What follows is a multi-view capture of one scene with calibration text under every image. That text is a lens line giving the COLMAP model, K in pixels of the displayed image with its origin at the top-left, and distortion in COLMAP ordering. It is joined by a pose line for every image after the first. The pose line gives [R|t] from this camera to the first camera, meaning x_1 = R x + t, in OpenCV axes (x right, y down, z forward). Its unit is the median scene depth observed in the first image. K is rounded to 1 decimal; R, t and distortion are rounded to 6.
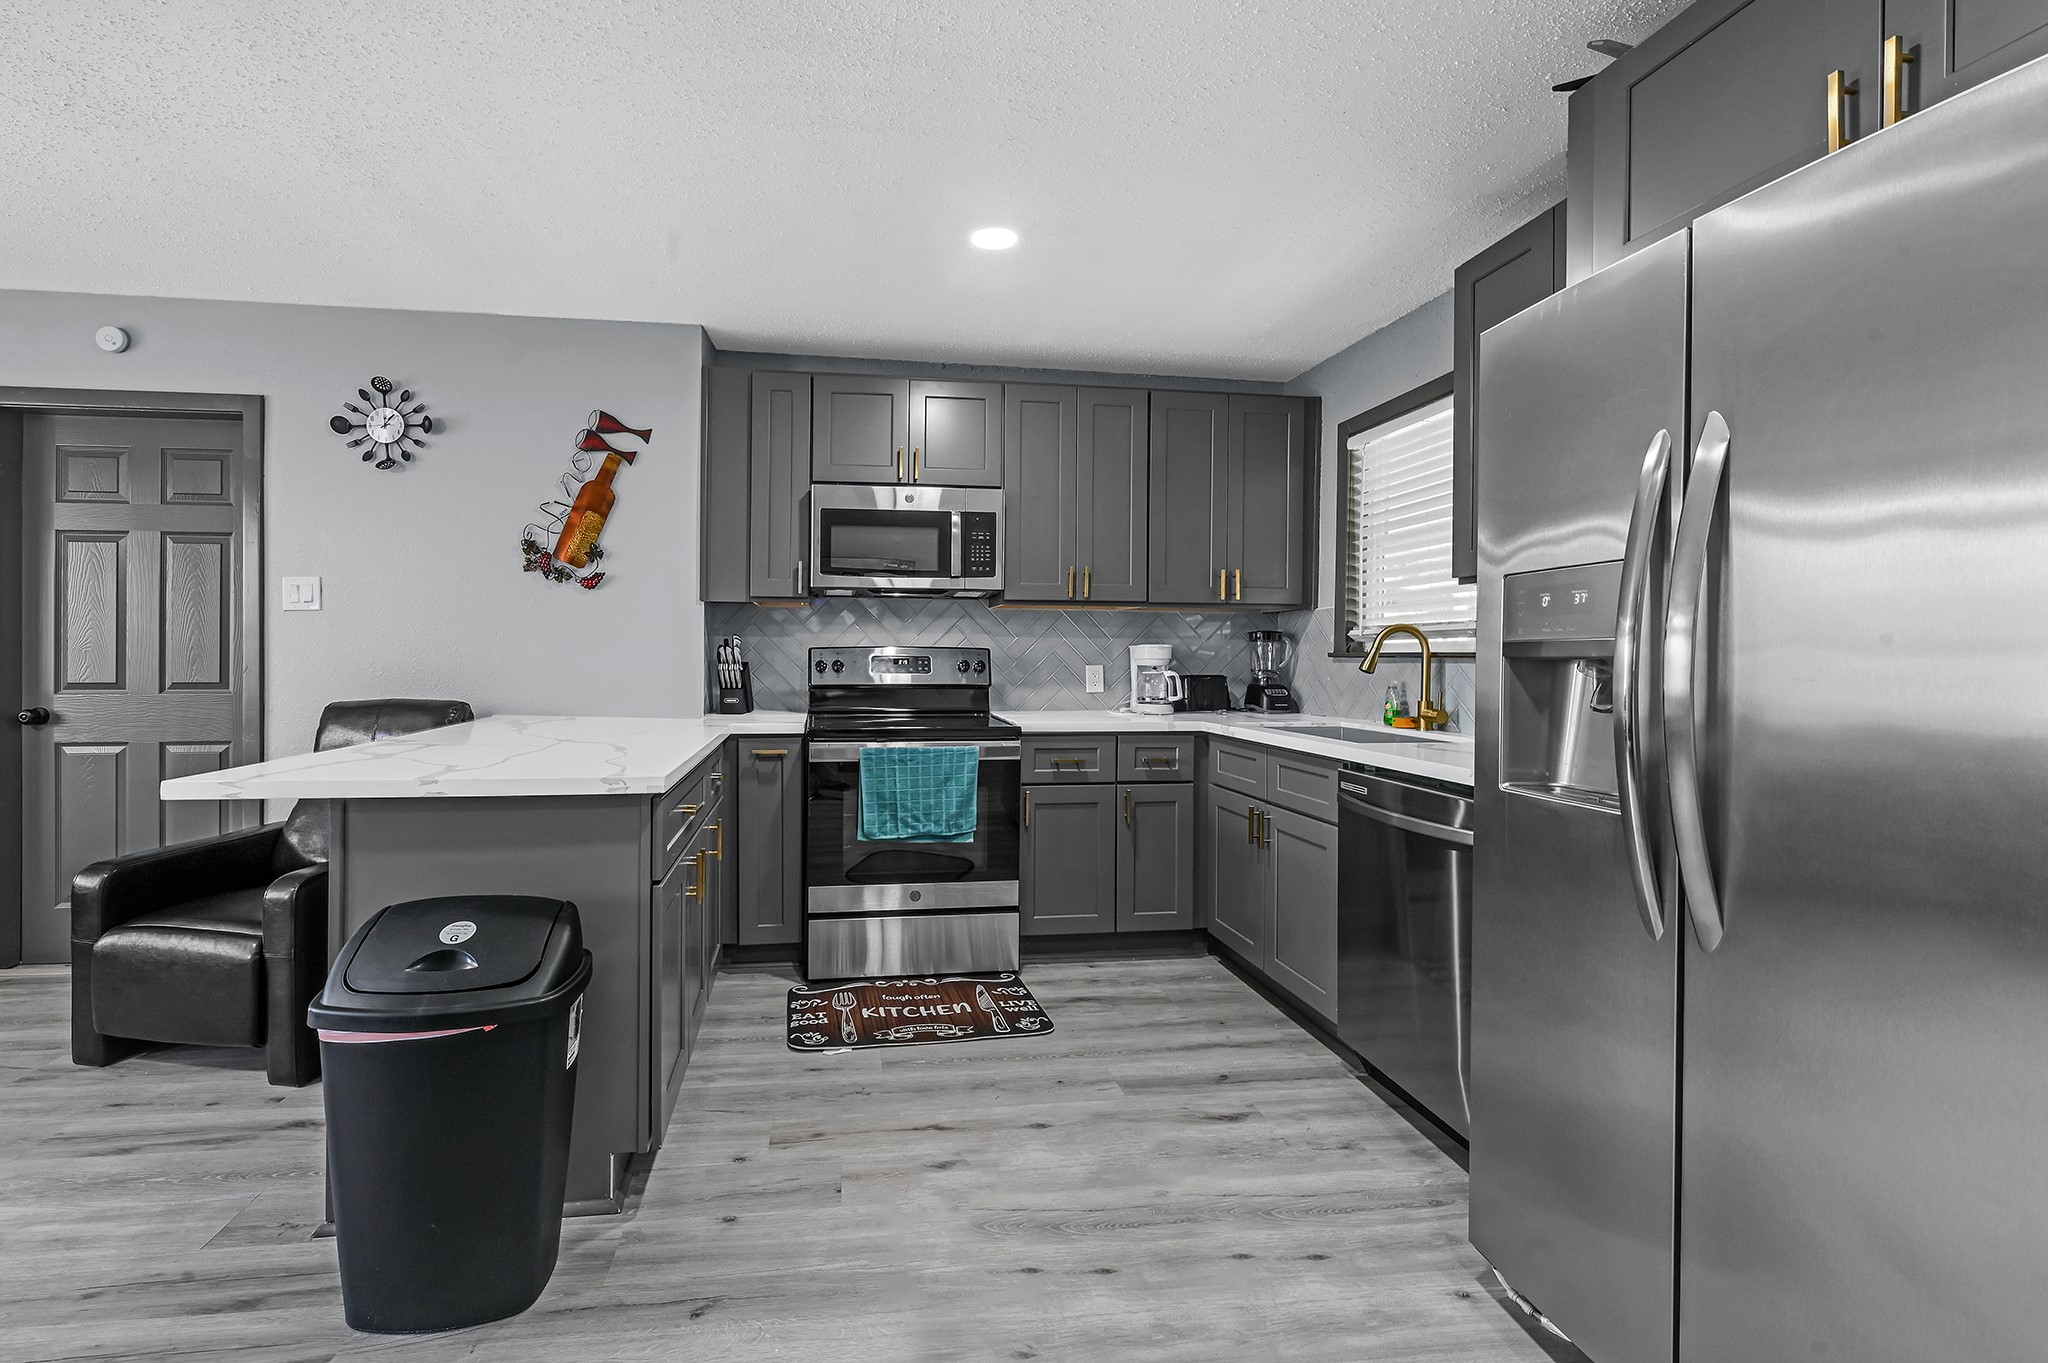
lens RADIAL K [[834.4, 0, 1024.7], [0, 834.4, 663.9], [0, 0, 1]] dist [0.000351, -0.000035]
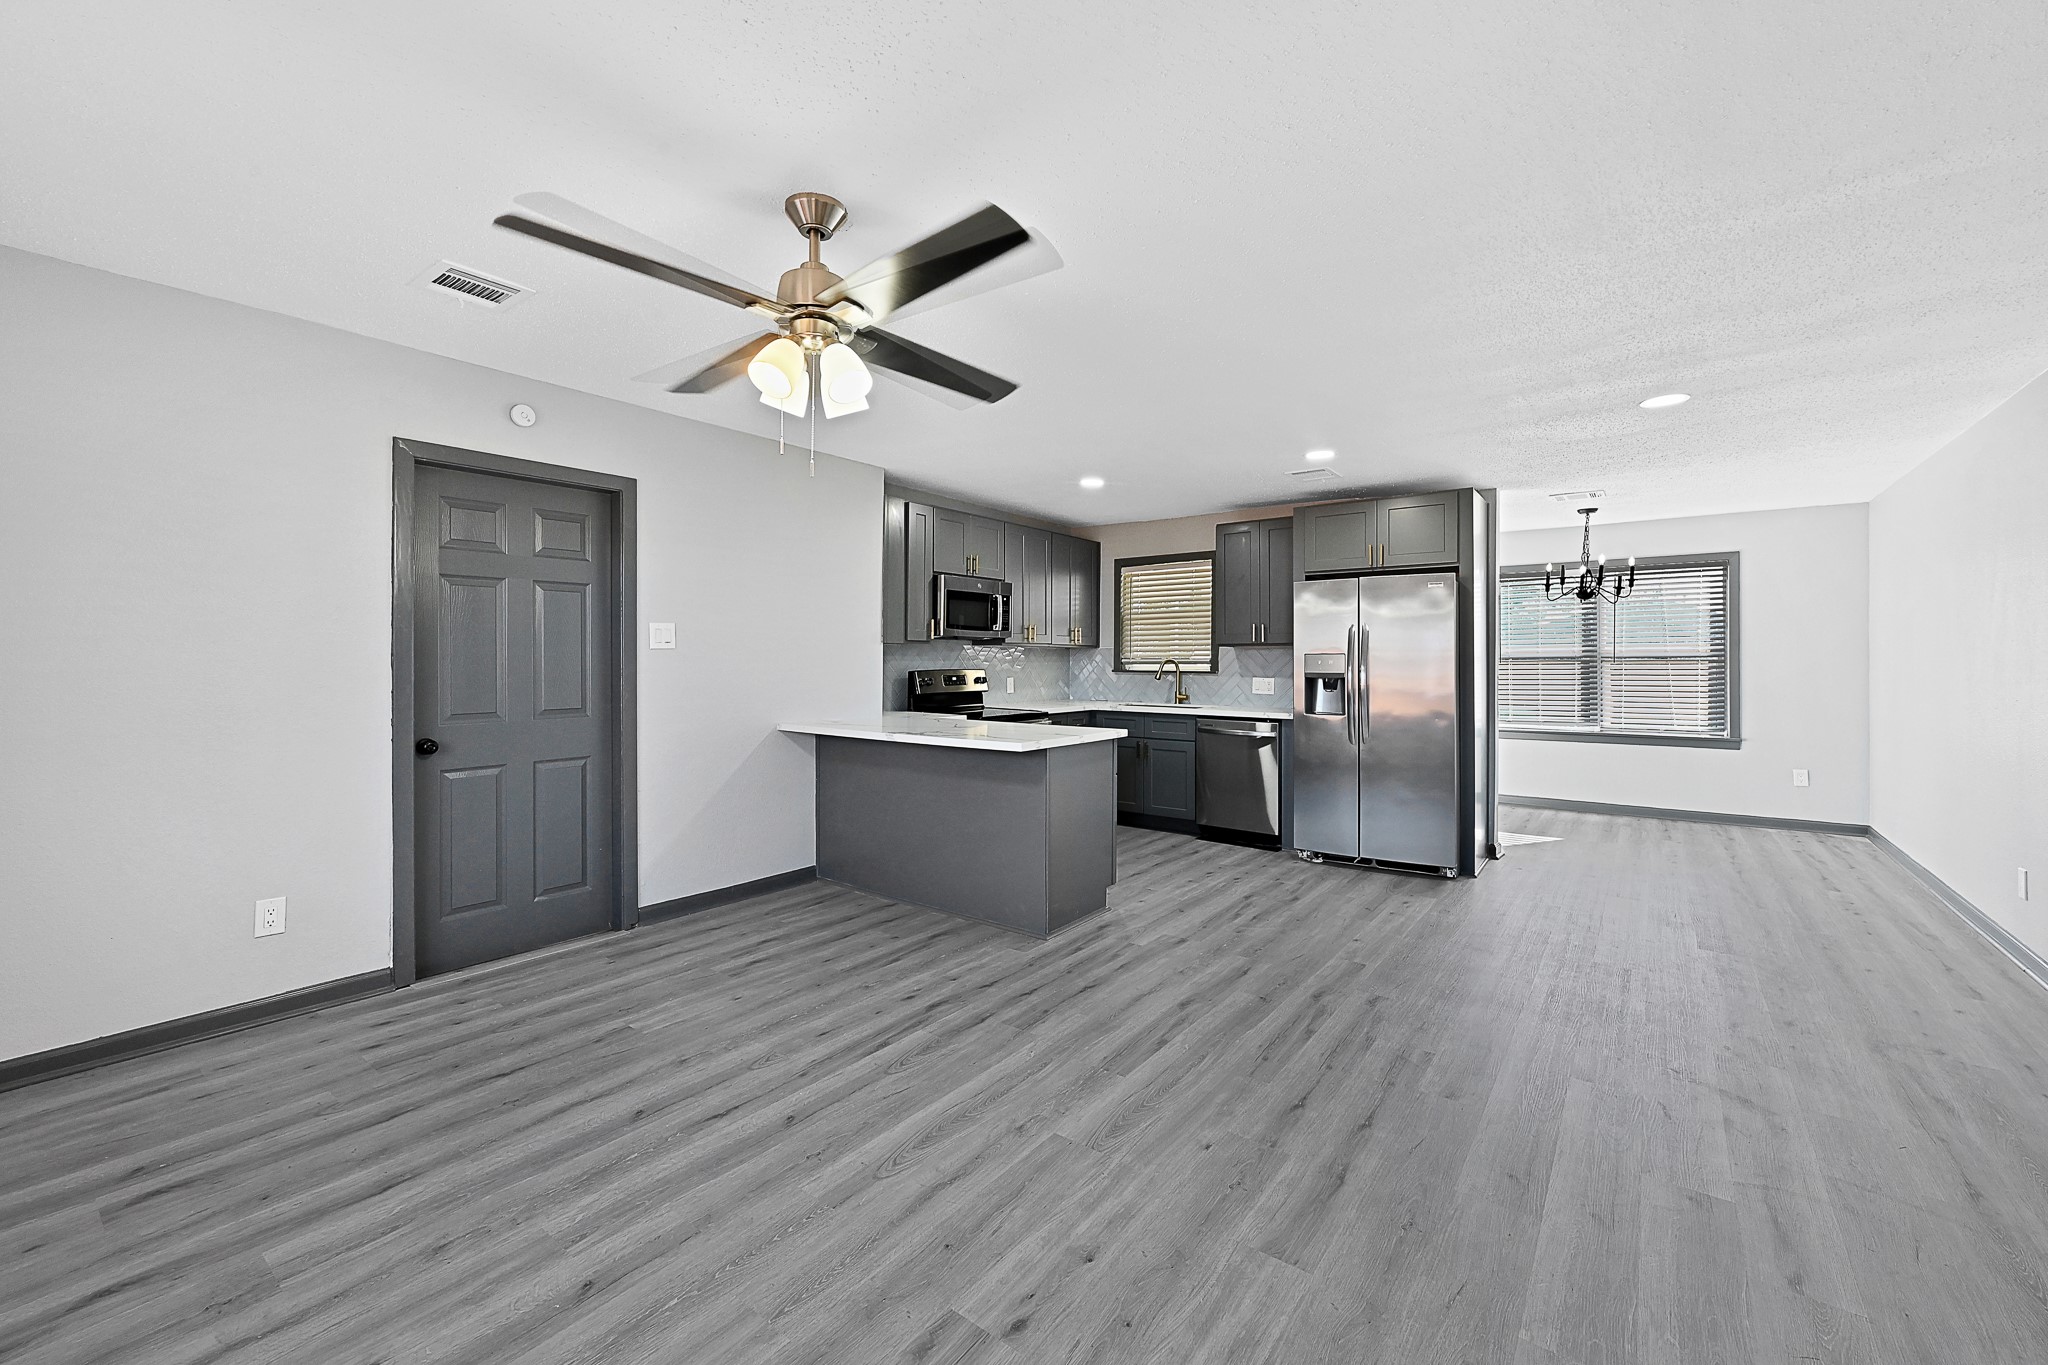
lens RADIAL K [[839.2, 0, 1019.1], [0, 839.2, 653.0], [0, 0, 1]] dist [-0.000614, 0.000429]
pose [[0.689054, 0.001613, 0.724708, -1.425860], [0.005795, 0.999953, -0.007735, -0.044307], [-0.724687, 0.009530, 0.689013, -0.294767]]
